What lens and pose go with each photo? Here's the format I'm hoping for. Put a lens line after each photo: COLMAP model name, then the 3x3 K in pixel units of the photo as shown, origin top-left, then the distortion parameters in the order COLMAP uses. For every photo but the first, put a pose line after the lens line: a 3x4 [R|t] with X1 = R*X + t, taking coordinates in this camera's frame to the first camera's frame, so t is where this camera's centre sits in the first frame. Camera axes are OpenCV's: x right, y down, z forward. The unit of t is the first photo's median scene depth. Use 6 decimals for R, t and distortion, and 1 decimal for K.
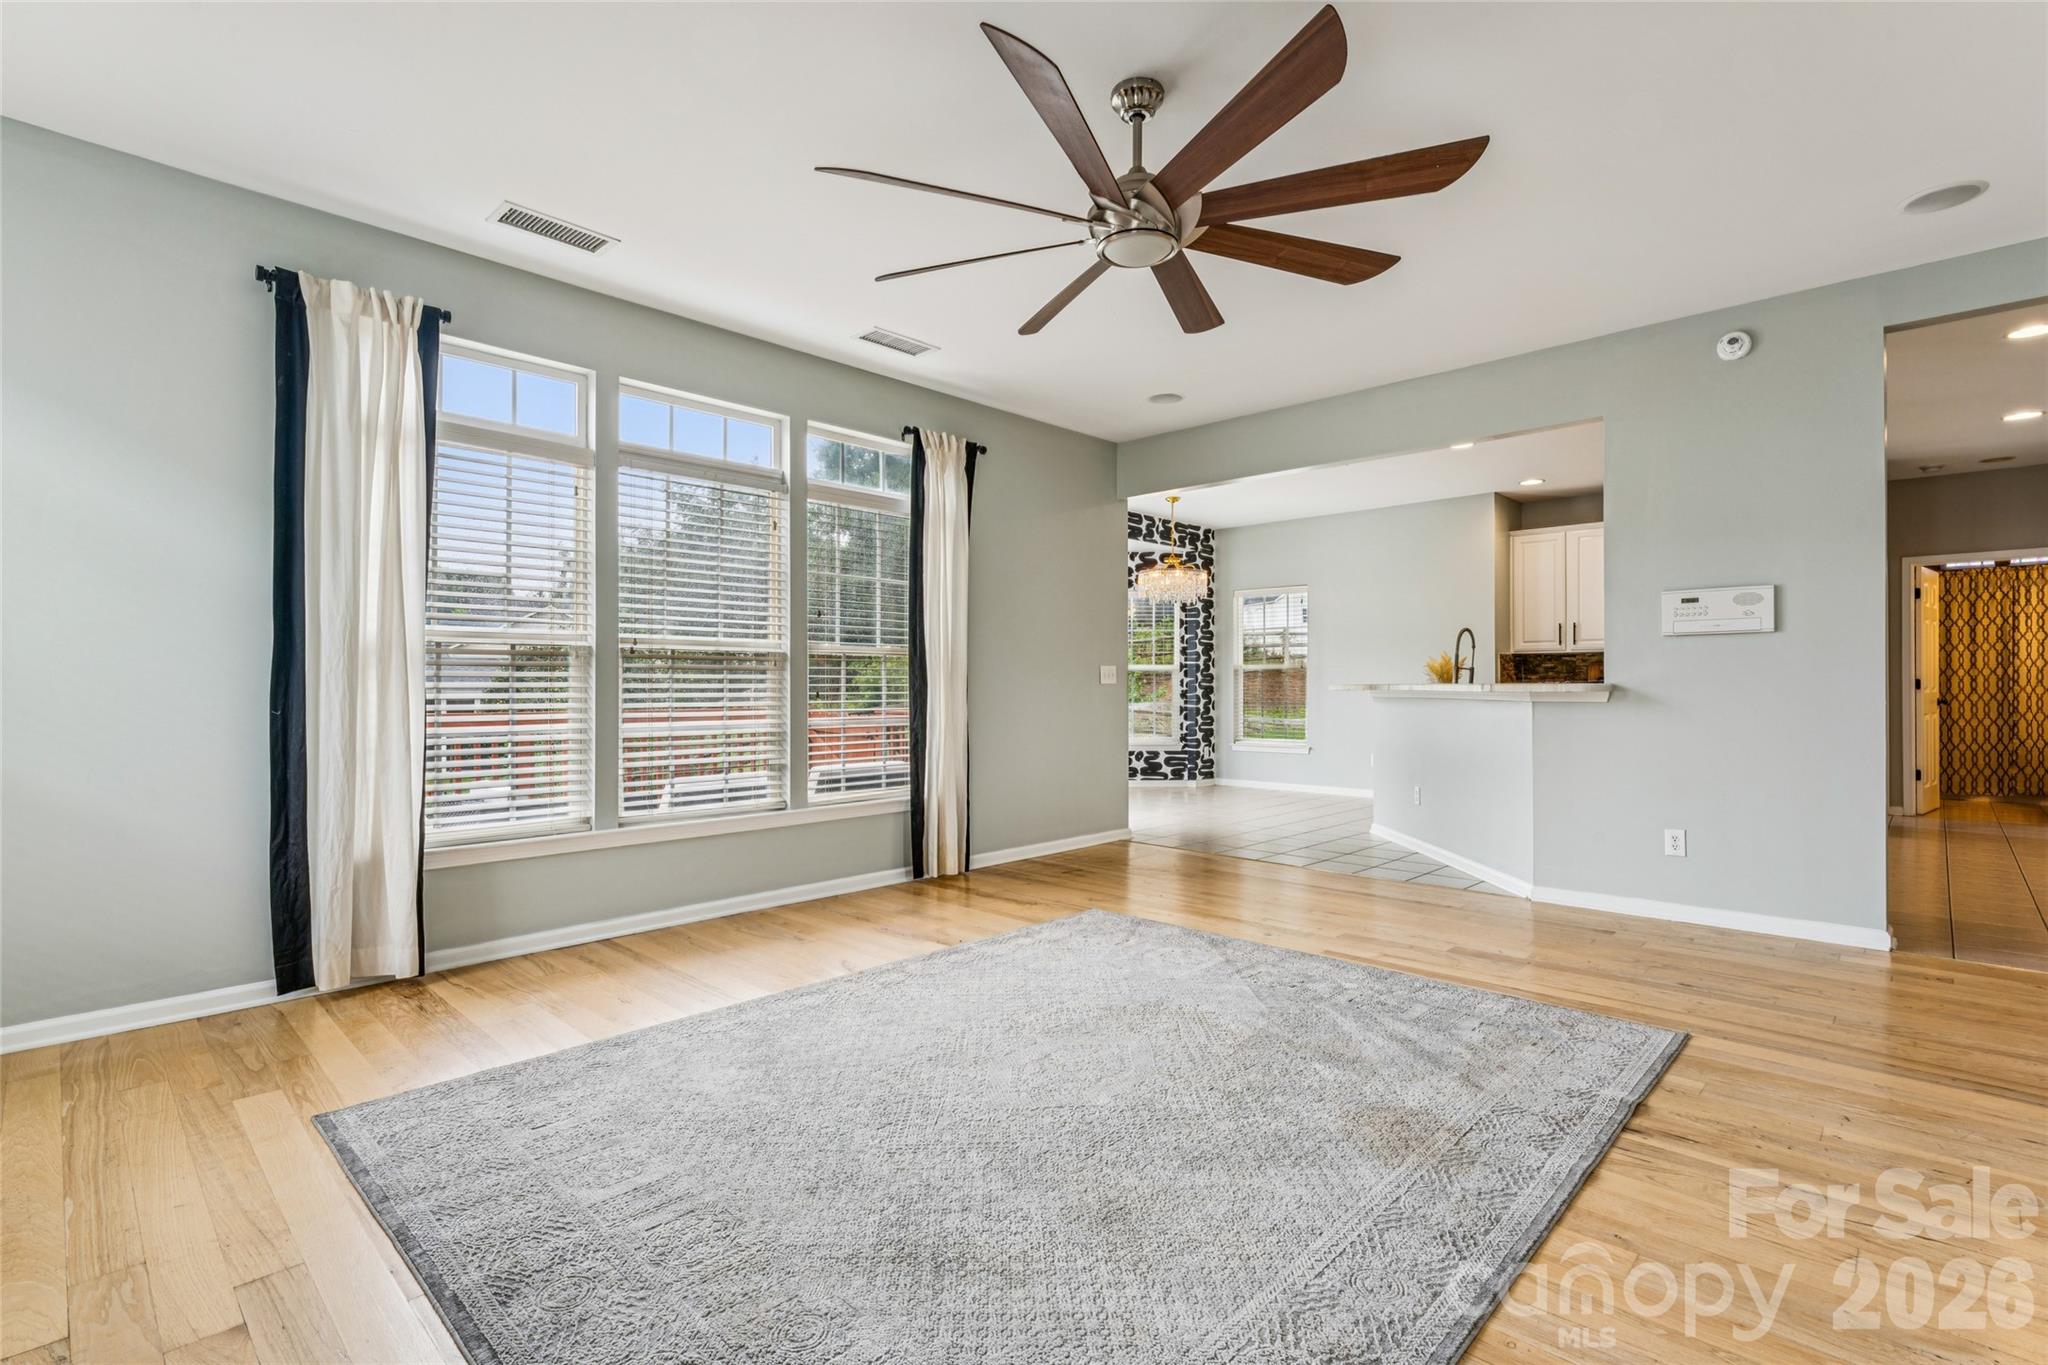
lens RADIAL K [[951.6, 0, 1017.4], [0, 951.6, 678.7], [0, 0, 1]] dist [-0.001303, -0.000232]
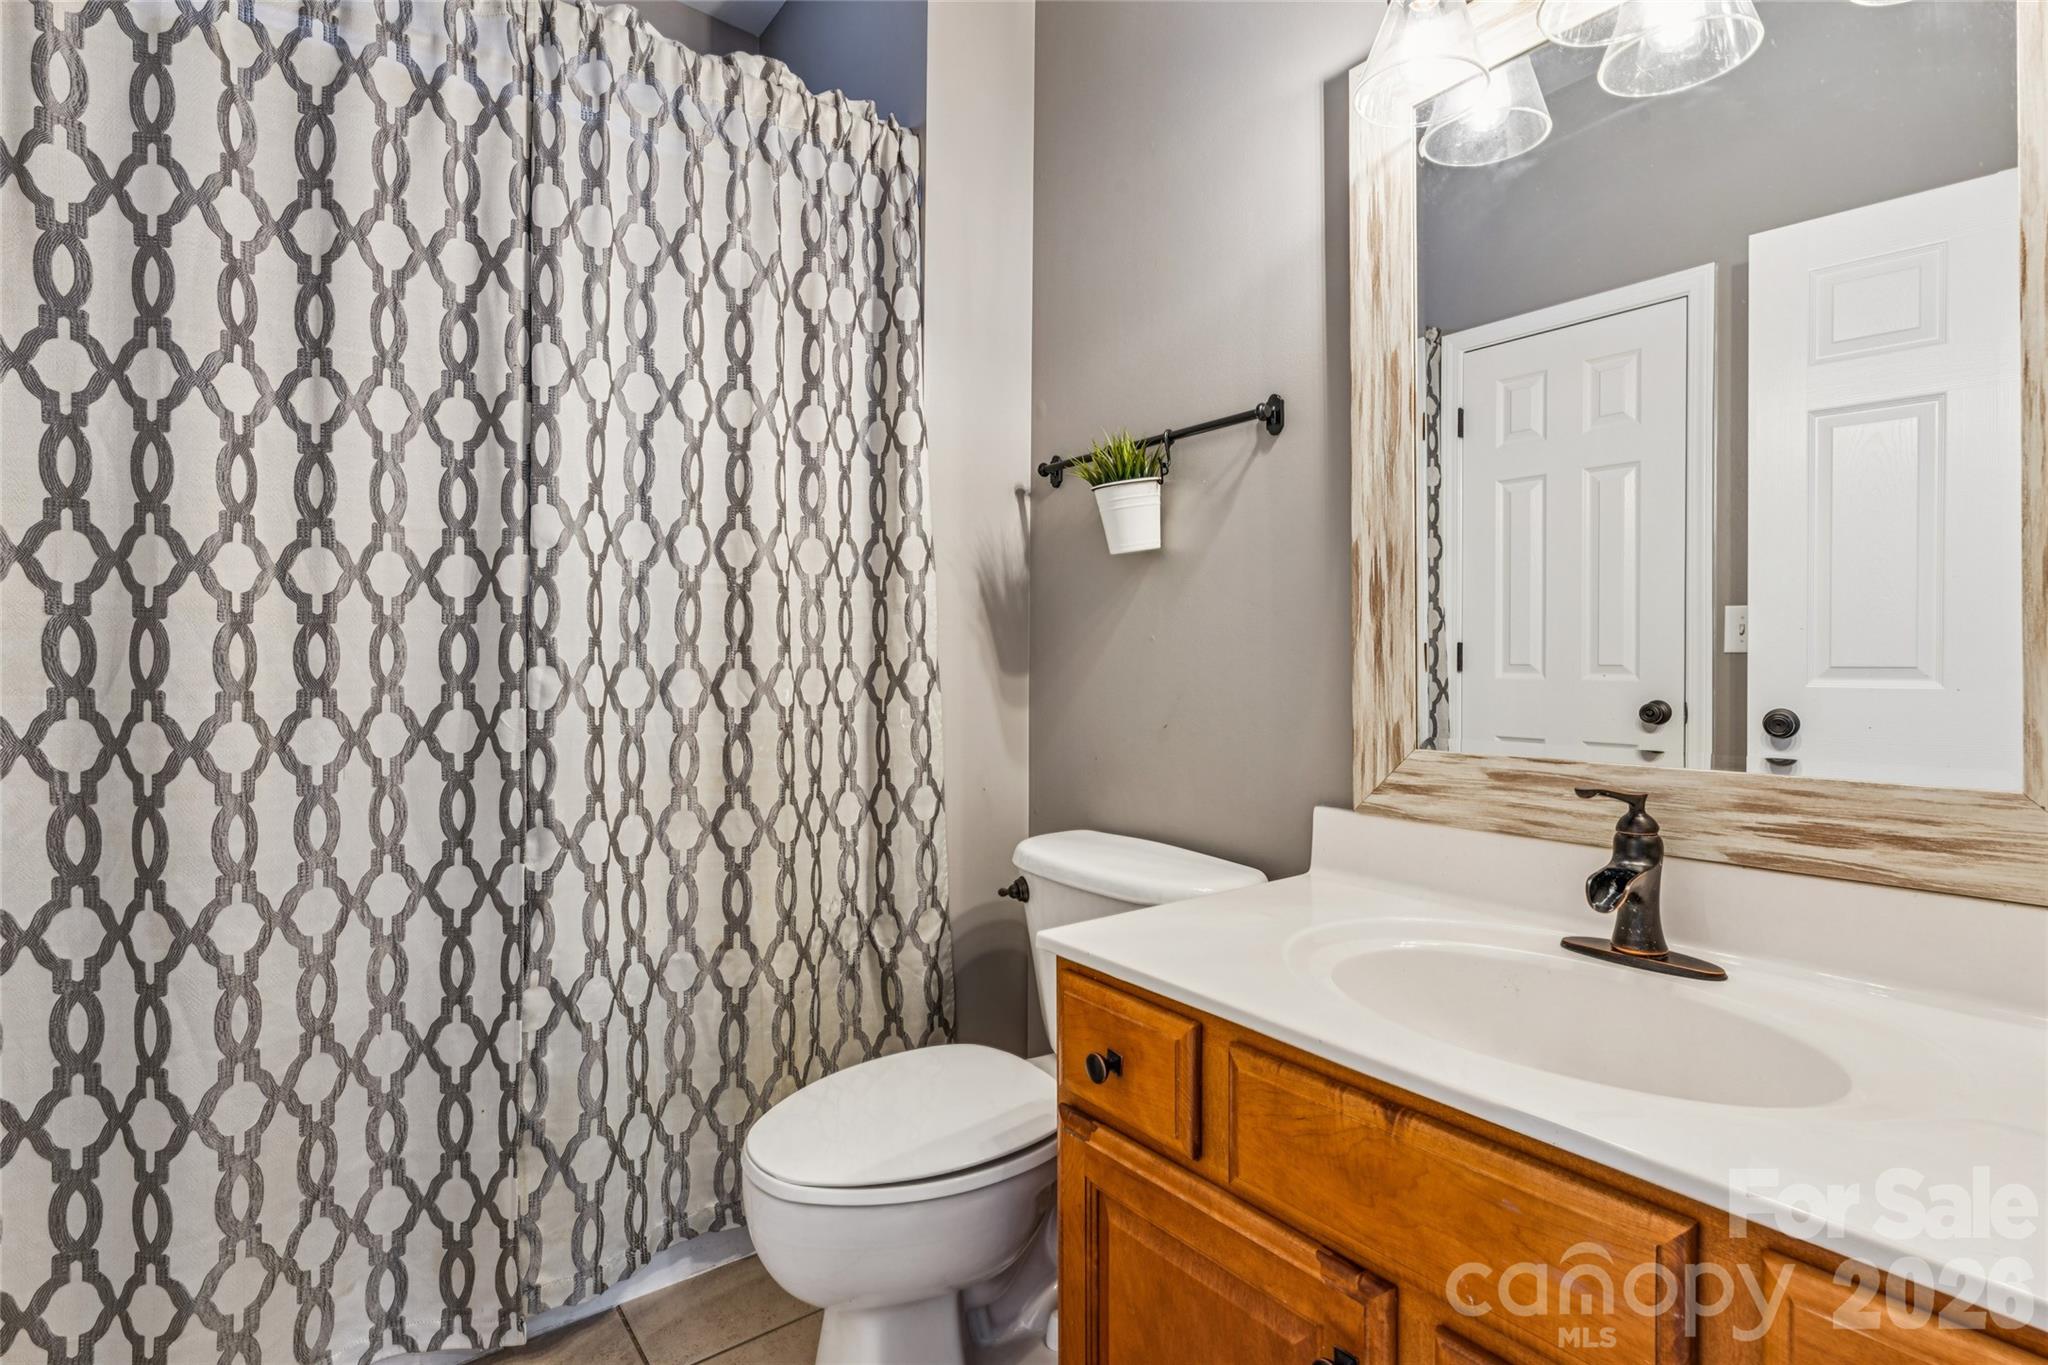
lens RADIAL K [[951.6, 0, 1024.1], [0, 951.6, 673.7], [0, 0, 1]] dist [-0.001303, -0.000232]
pose [[0.141537, 0.003042, 0.989928, 0.887442], [-0.008712, 0.999960, -0.001827, 0.008475], [-0.989895, -0.008366, 0.141558, 0.881561]]
